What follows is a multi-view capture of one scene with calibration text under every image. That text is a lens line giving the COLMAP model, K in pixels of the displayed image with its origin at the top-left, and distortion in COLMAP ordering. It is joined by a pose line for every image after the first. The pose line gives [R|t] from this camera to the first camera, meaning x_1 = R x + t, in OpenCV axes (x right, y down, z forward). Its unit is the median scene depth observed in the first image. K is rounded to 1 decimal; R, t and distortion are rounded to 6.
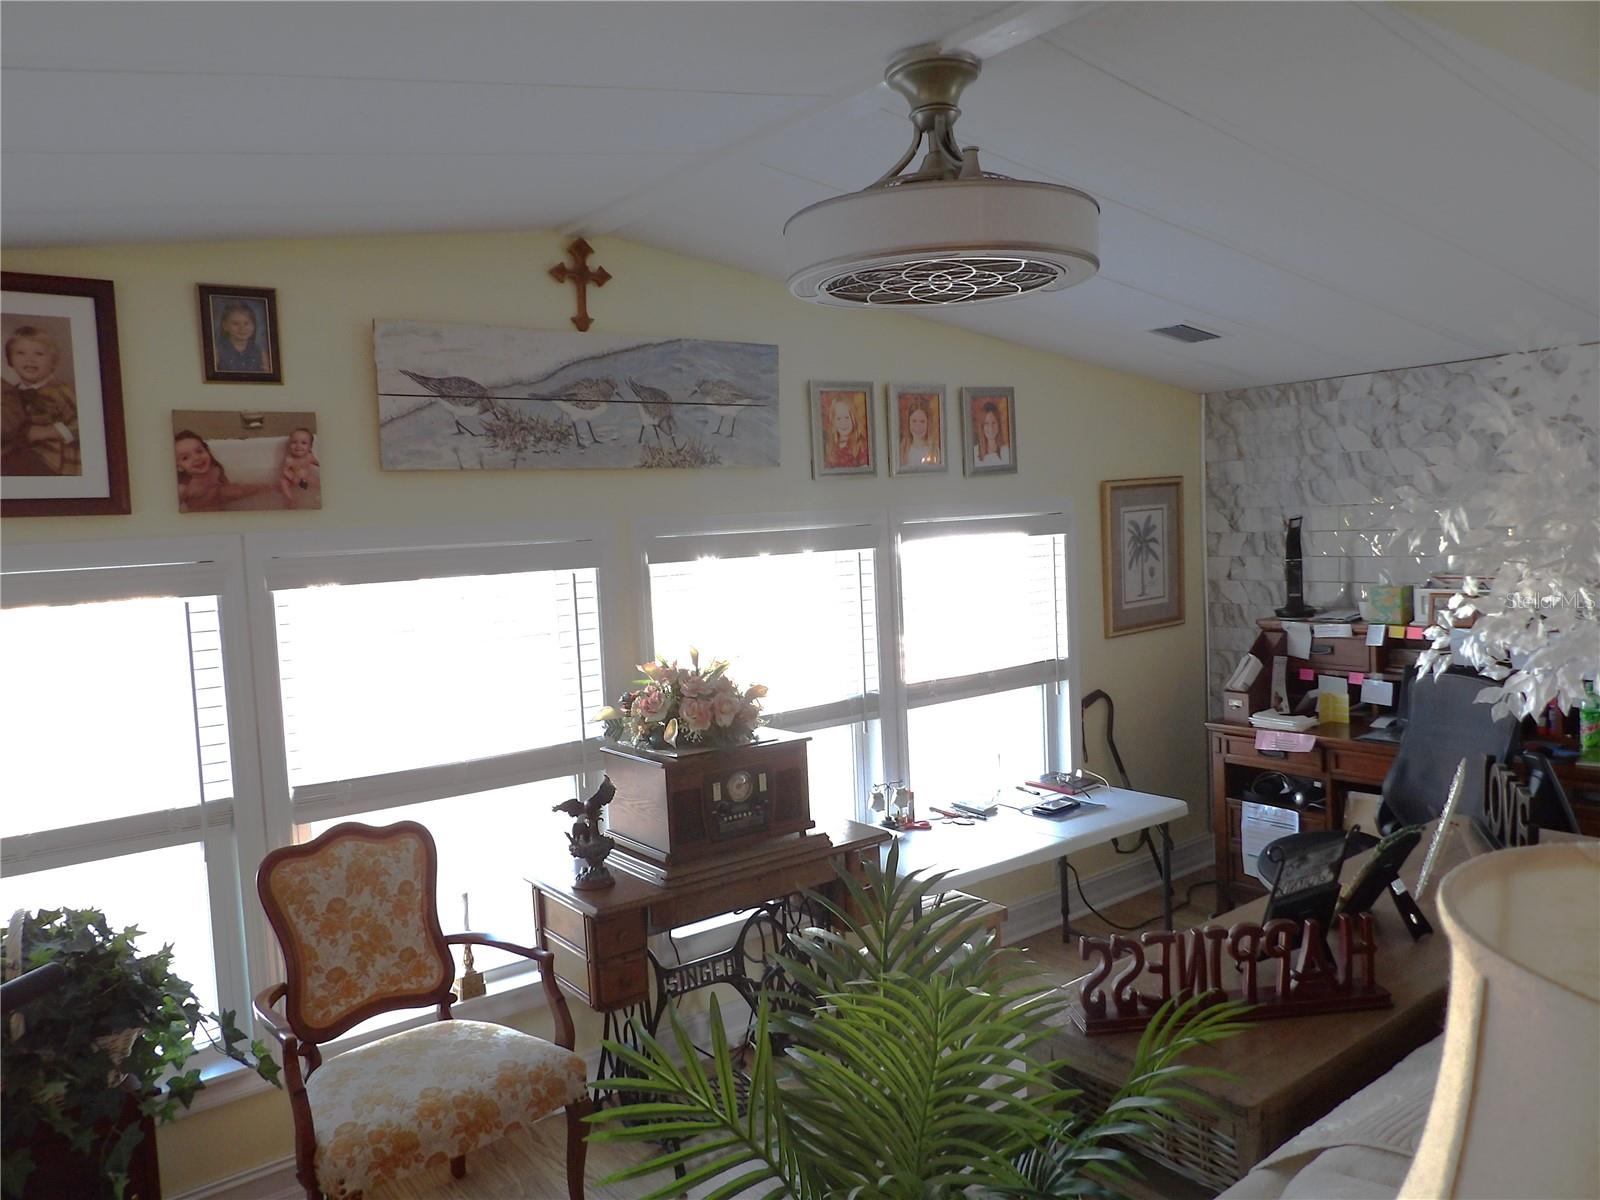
lens RADIAL K [[1148.1, 0, 811.8], [0, 1148.1, 594.8], [0, 0, 1]] dist [-0.033969, 0.042410]
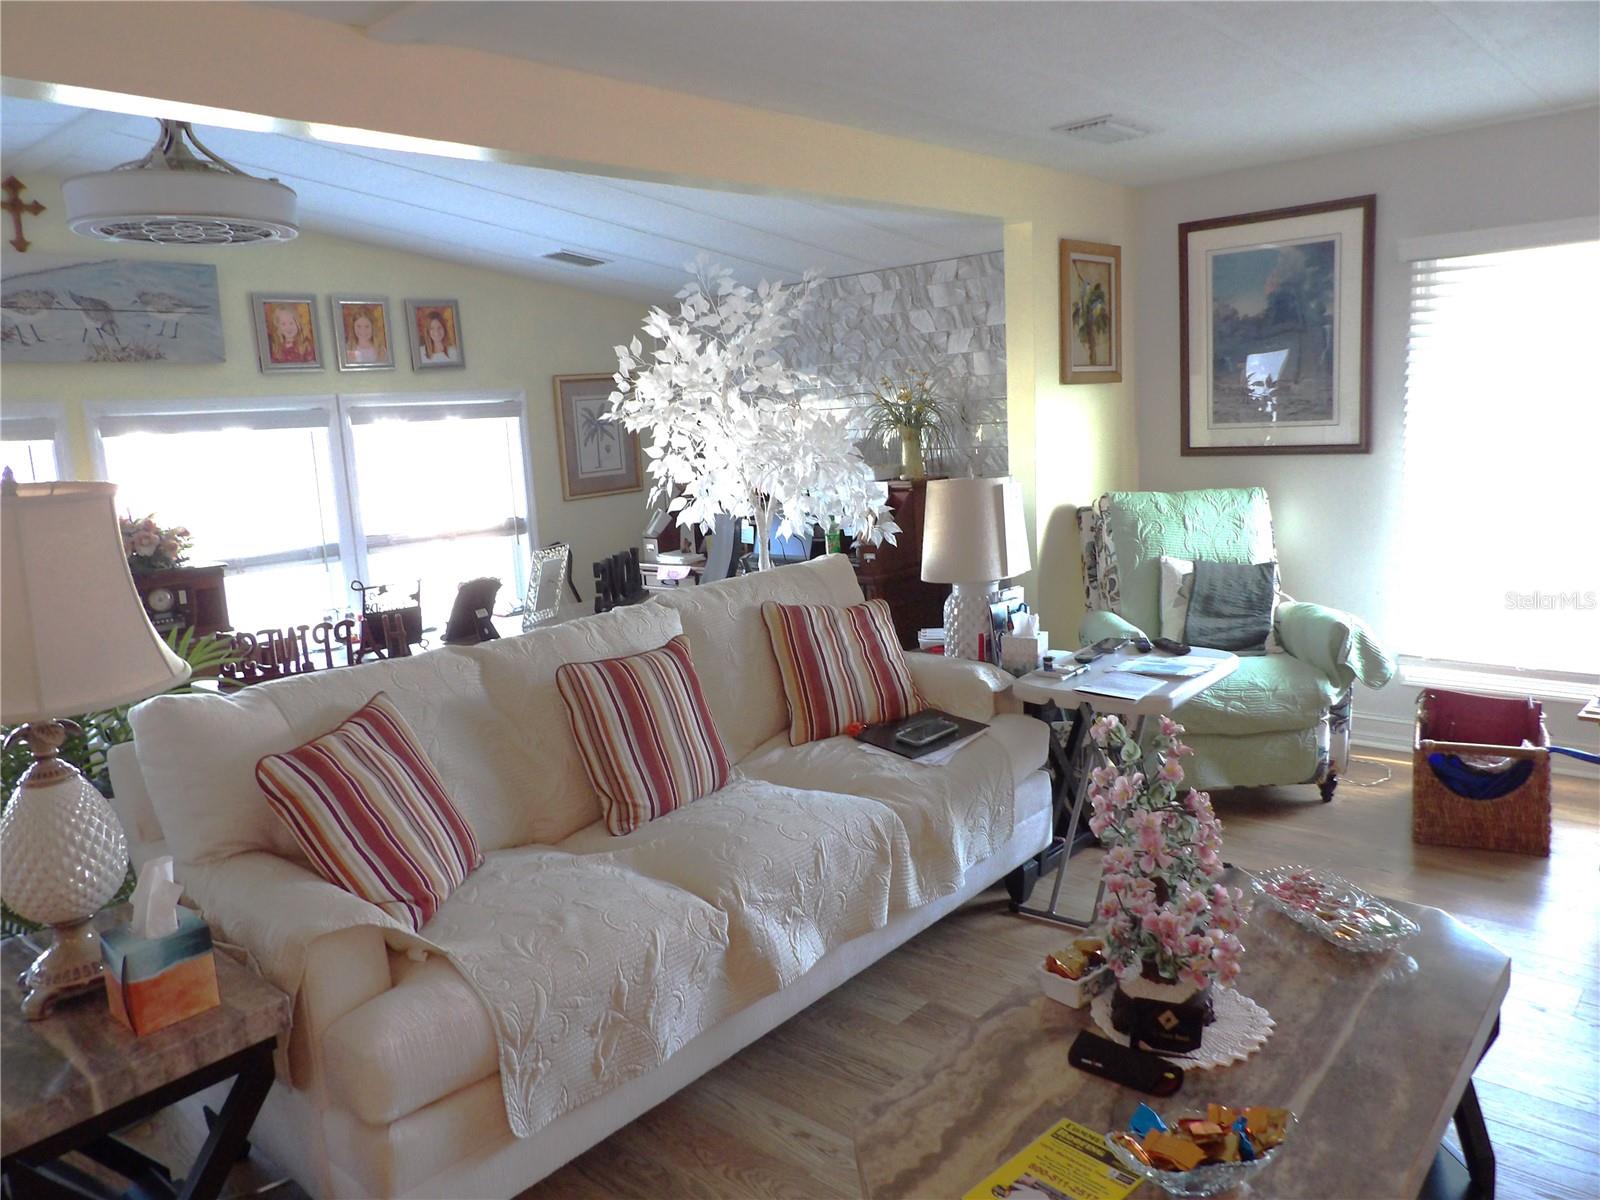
lens RADIAL K [[1148.1, 0, 808.8], [0, 1148.1, 596.6], [0, 0, 1]] dist [-0.033969, 0.042410]
pose [[0.980392, -0.034206, 0.194064, 0.377371], [0.017927, 0.996217, 0.085029, 0.055663], [-0.196238, -0.079883, 0.977297, -0.415952]]
